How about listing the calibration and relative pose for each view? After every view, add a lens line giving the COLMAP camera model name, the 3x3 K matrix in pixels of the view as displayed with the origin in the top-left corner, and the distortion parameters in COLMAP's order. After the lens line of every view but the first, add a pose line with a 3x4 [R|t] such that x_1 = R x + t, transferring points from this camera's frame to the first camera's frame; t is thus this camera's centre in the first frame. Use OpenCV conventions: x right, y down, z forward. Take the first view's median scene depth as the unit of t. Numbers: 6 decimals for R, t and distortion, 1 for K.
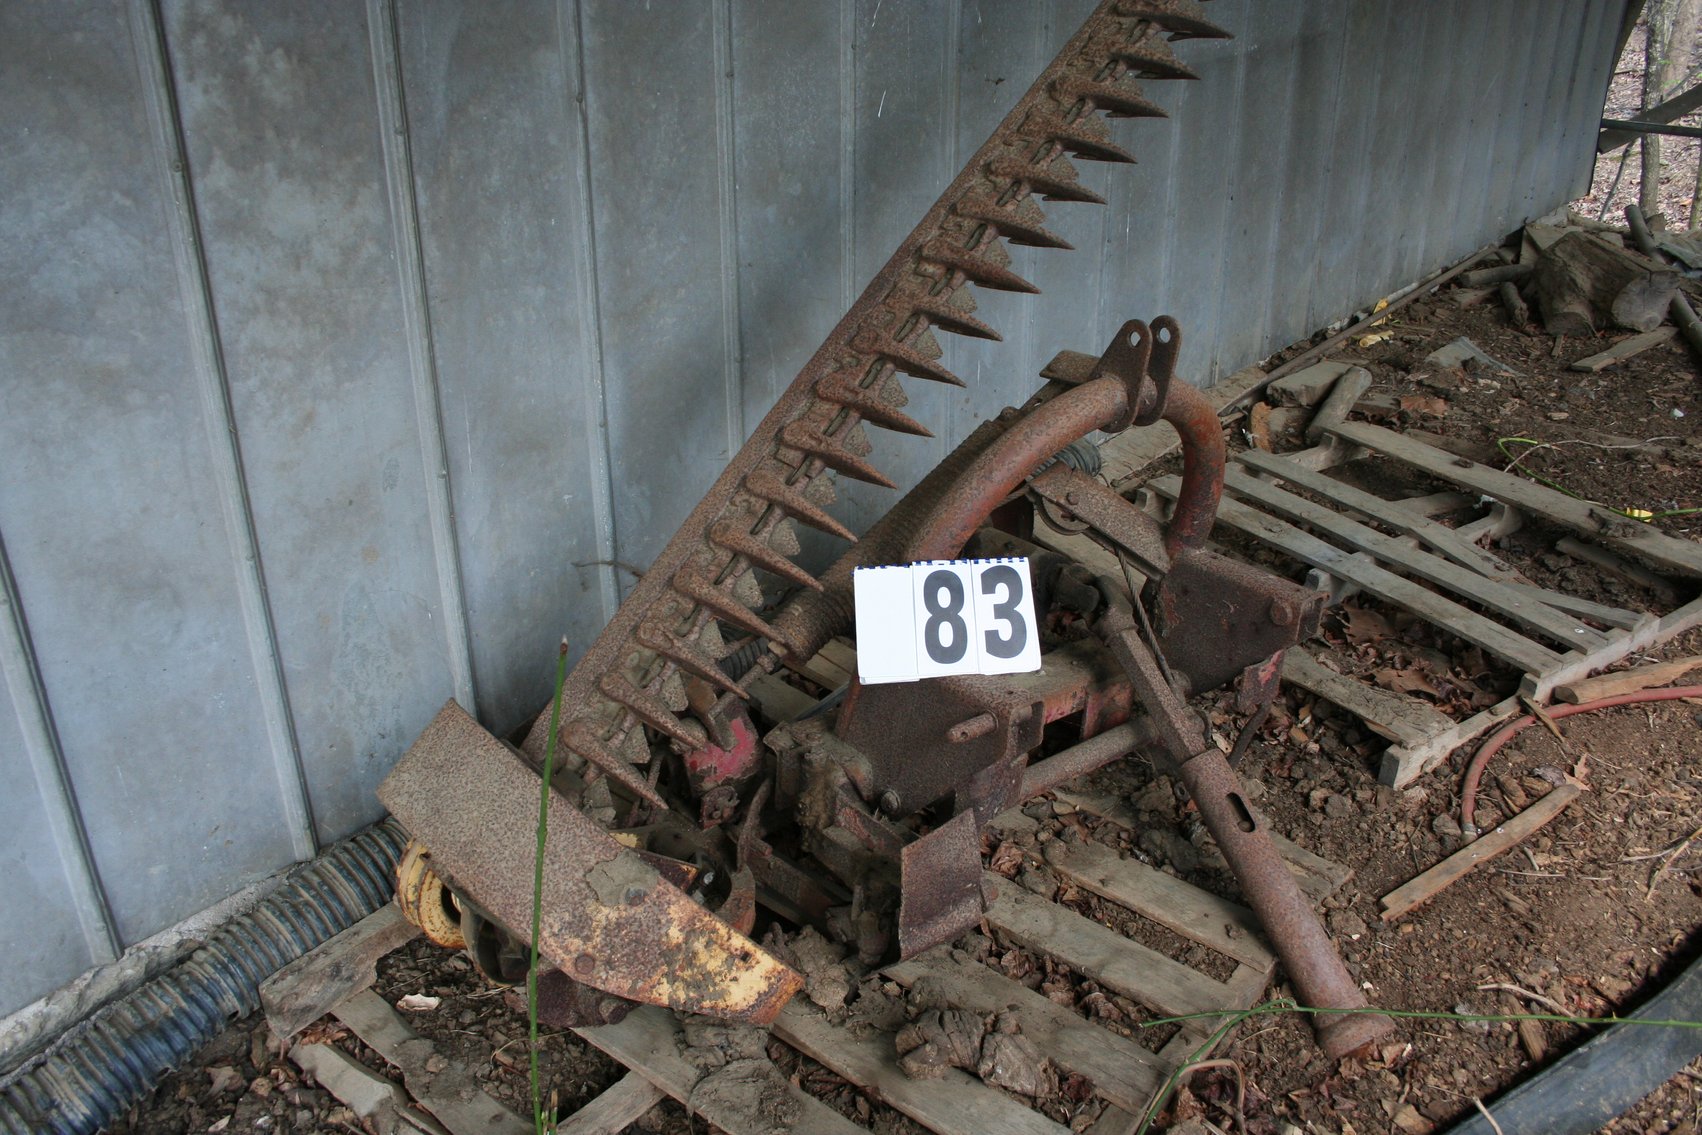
lens RADIAL K [[1431.2, 0, 857.3], [0, 1431.2, 613.5], [0, 0, 1]] dist [-0.151126, 0.121202]
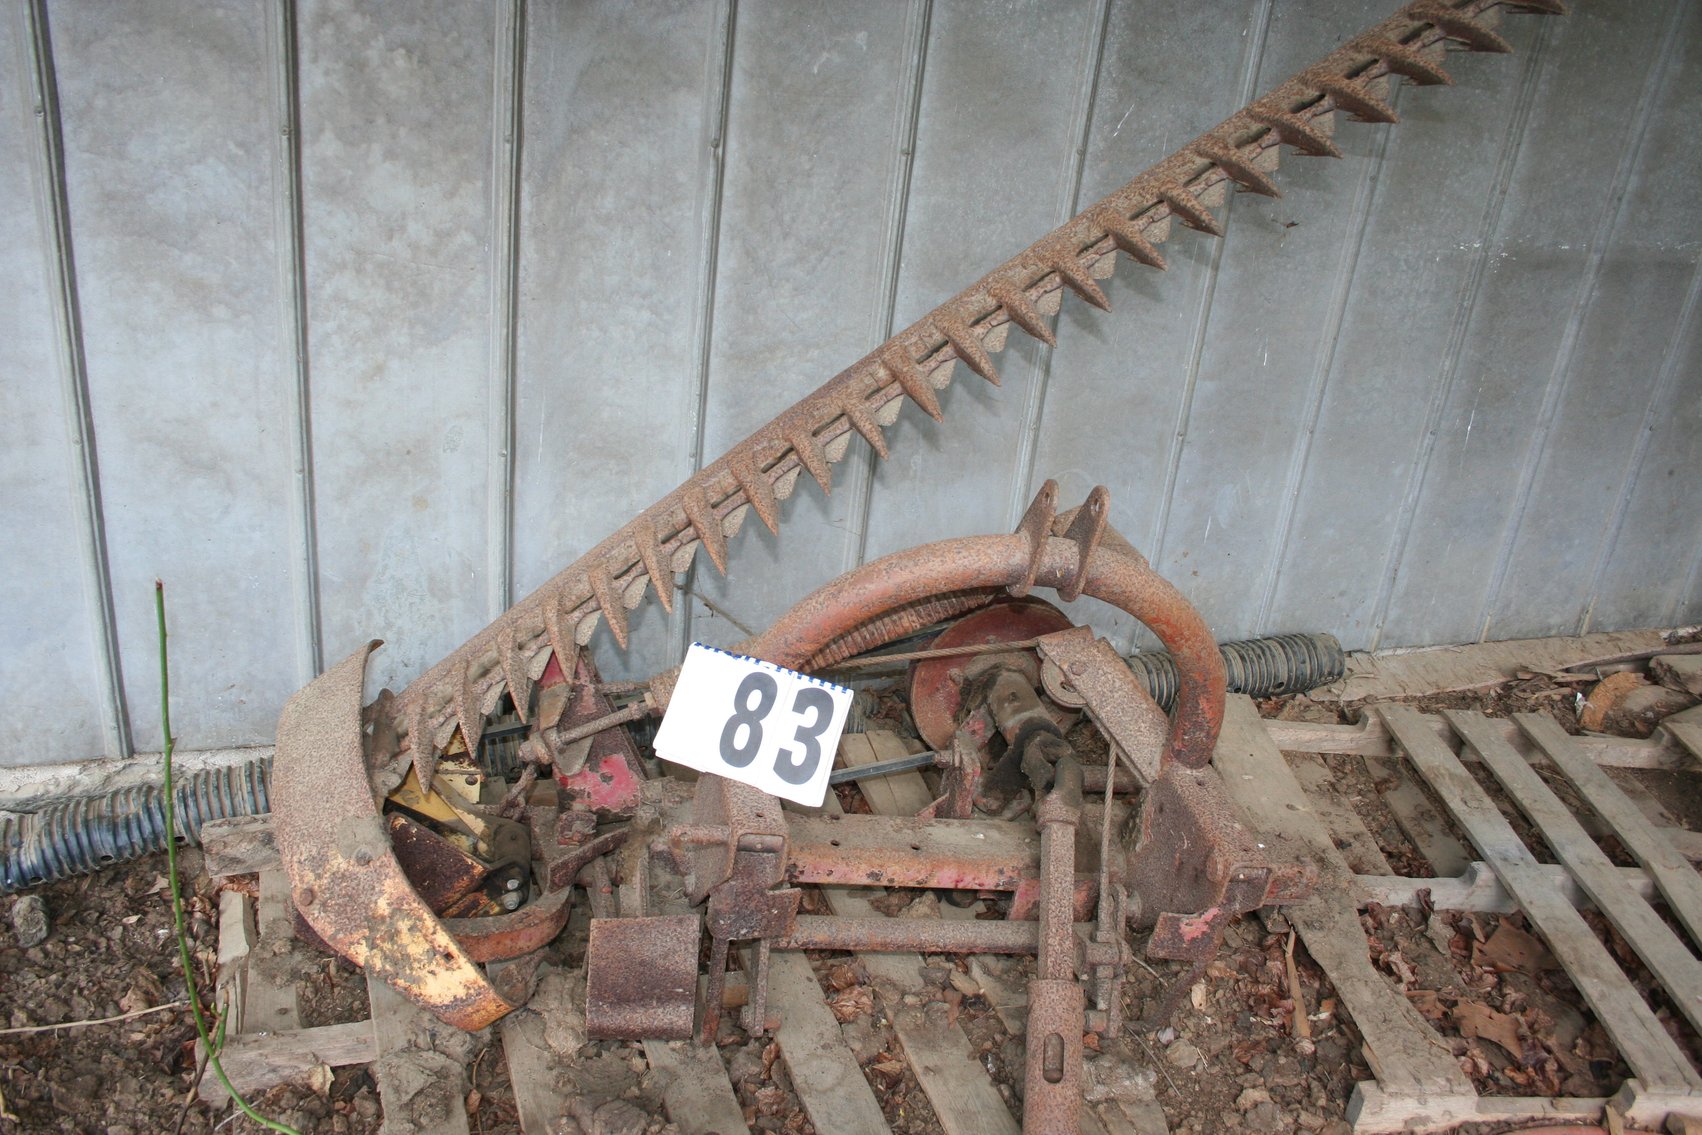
lens RADIAL K [[1431.2, 0, 872.9], [0, 1431.2, 619.7], [0, 0, 1]] dist [-0.151126, 0.121202]
pose [[0.858423, 0.307962, -0.410208, 0.501172], [-0.328274, 0.944327, 0.021985, -0.108479], [0.394141, 0.115788, 0.911727, 0.149978]]
